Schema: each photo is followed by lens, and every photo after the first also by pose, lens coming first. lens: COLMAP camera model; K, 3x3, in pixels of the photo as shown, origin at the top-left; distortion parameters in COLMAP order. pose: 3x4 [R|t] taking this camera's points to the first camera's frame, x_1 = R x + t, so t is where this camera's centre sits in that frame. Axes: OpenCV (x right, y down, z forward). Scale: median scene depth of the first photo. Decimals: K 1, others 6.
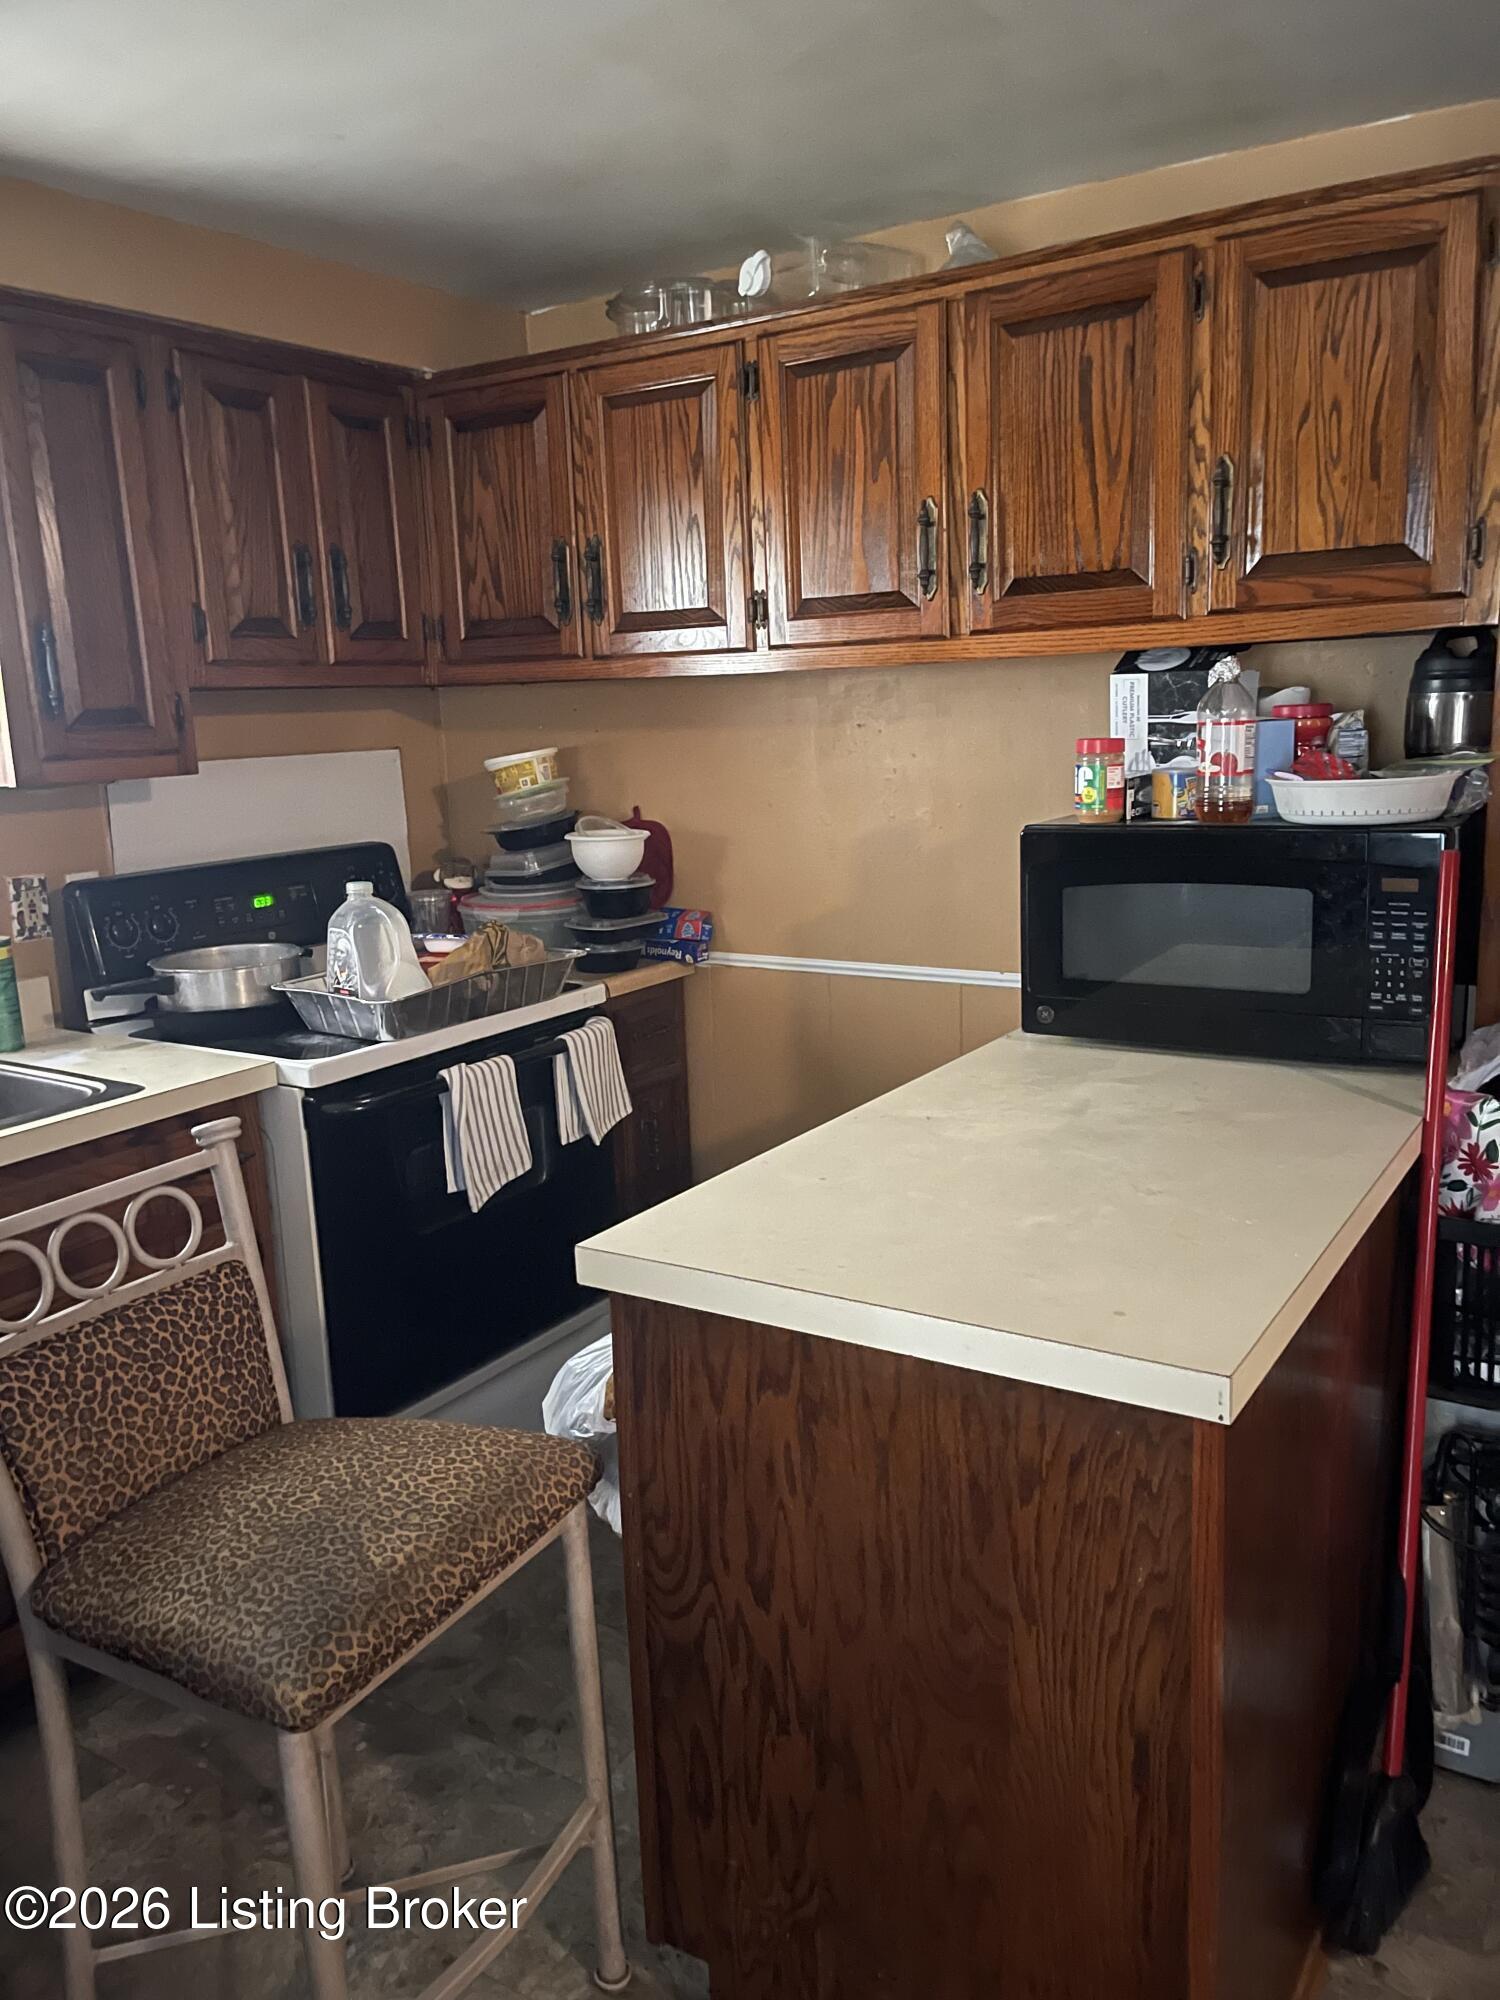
lens RADIAL K [[1528.0, 0, 762.0], [0, 1528.0, 995.5], [0, 0, 1]] dist [0.075122, -0.100889]
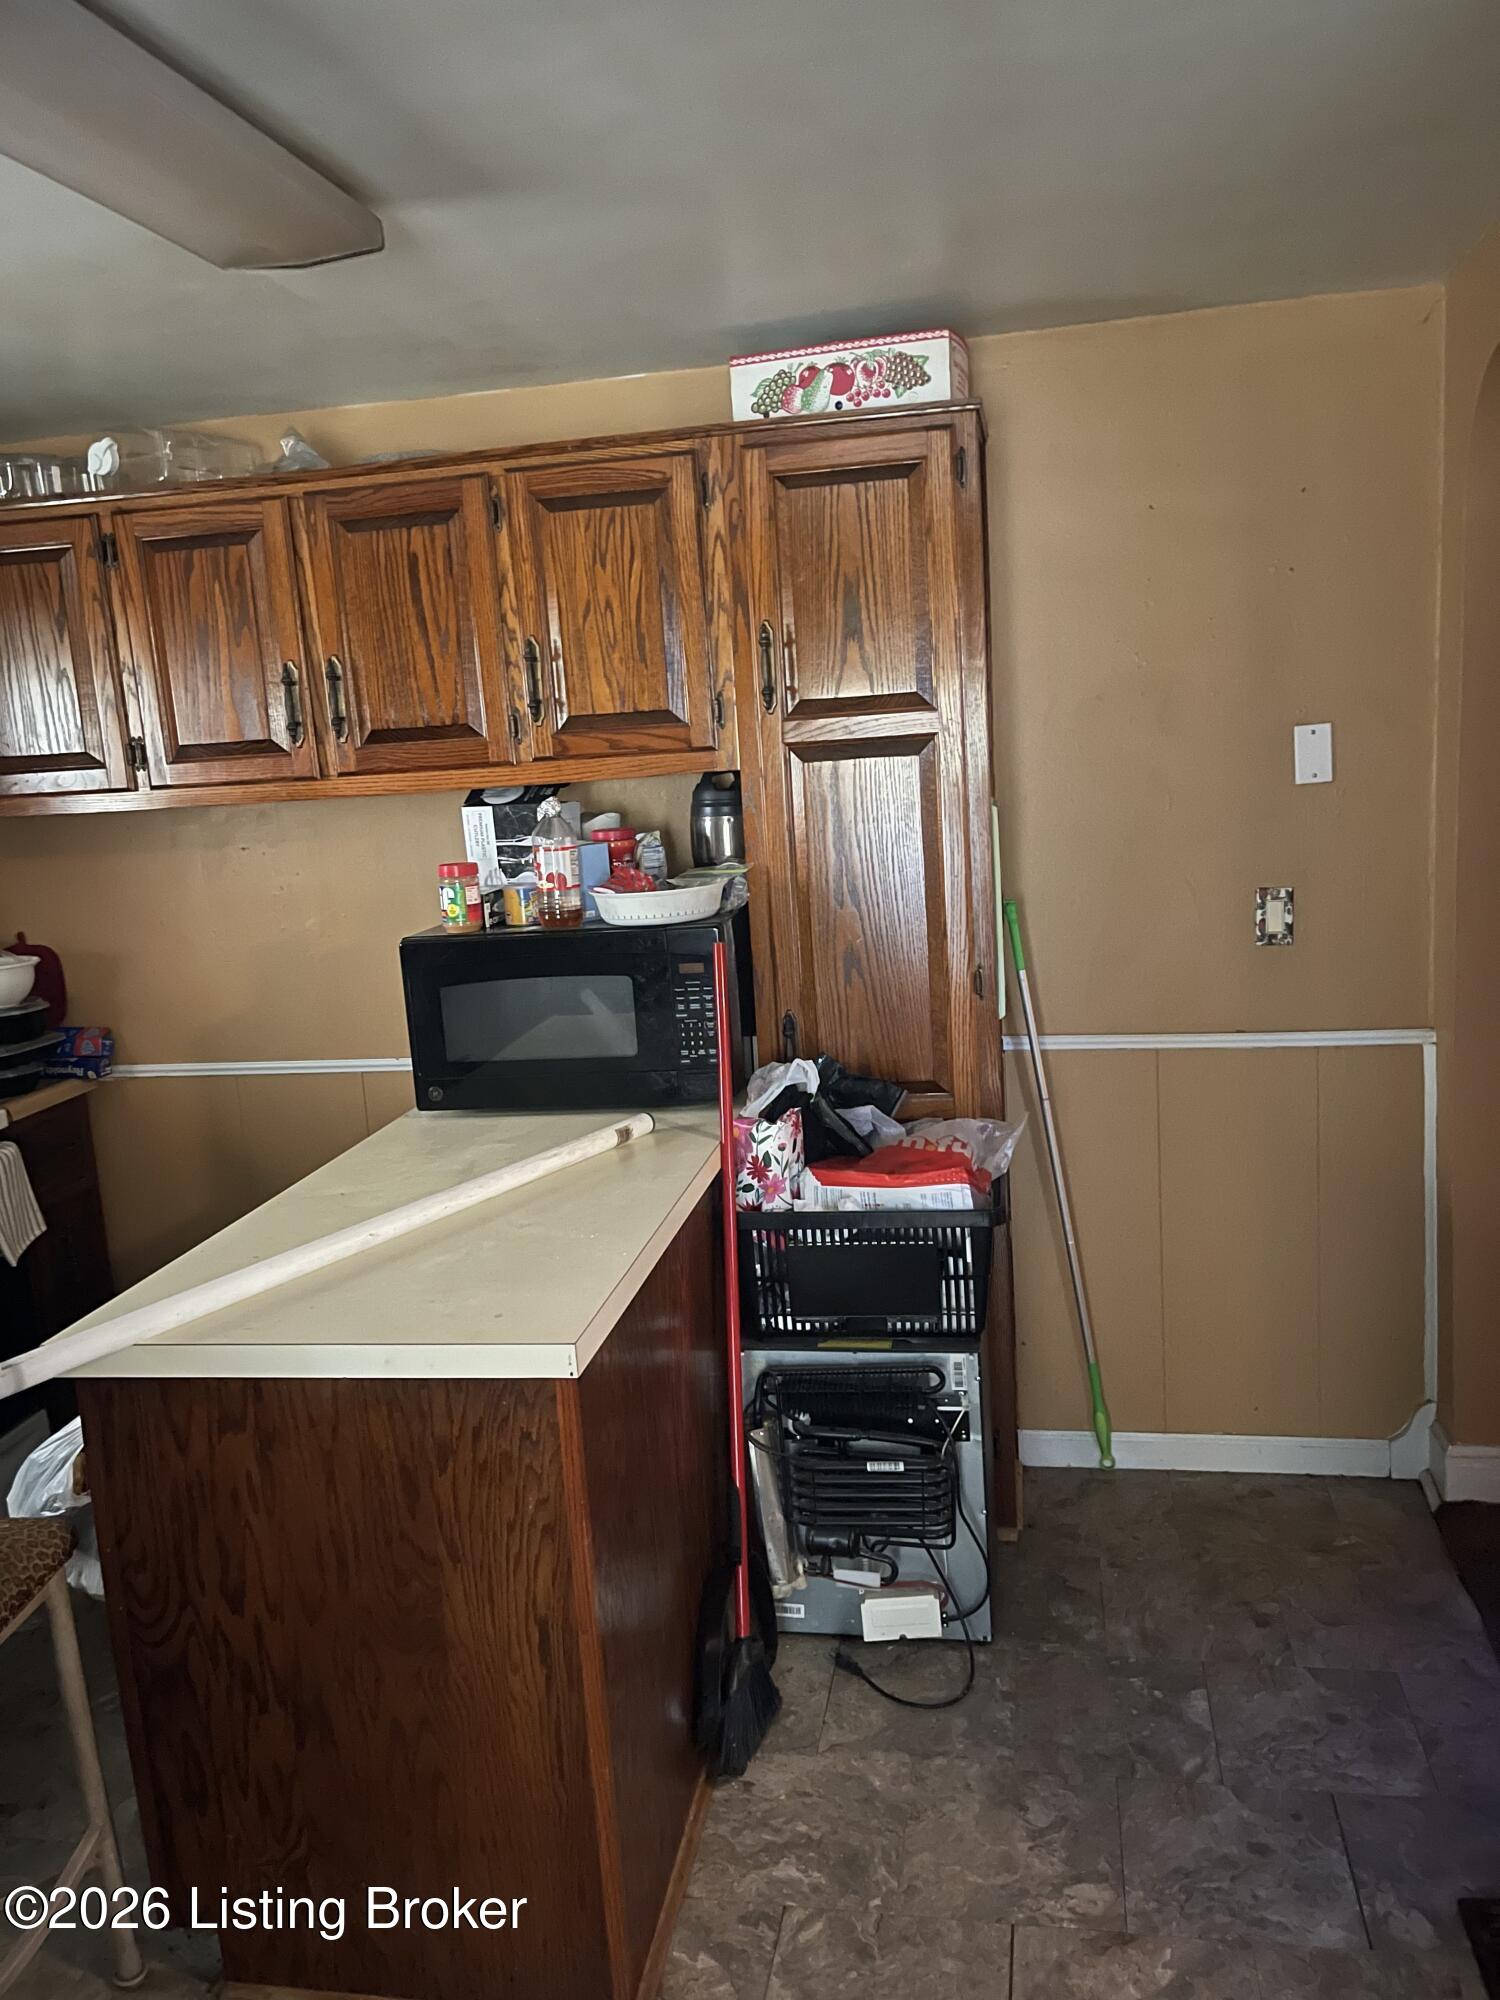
lens RADIAL K [[1528.0, 0, 762.0], [0, 1528.0, 995.5], [0, 0, 1]] dist [0.075122, -0.100889]
pose [[0.923105, -0.088649, 0.374191, -0.022943], [0.103231, 0.994475, -0.019064, -0.016133], [-0.370433, 0.056227, 0.927156, -0.228153]]
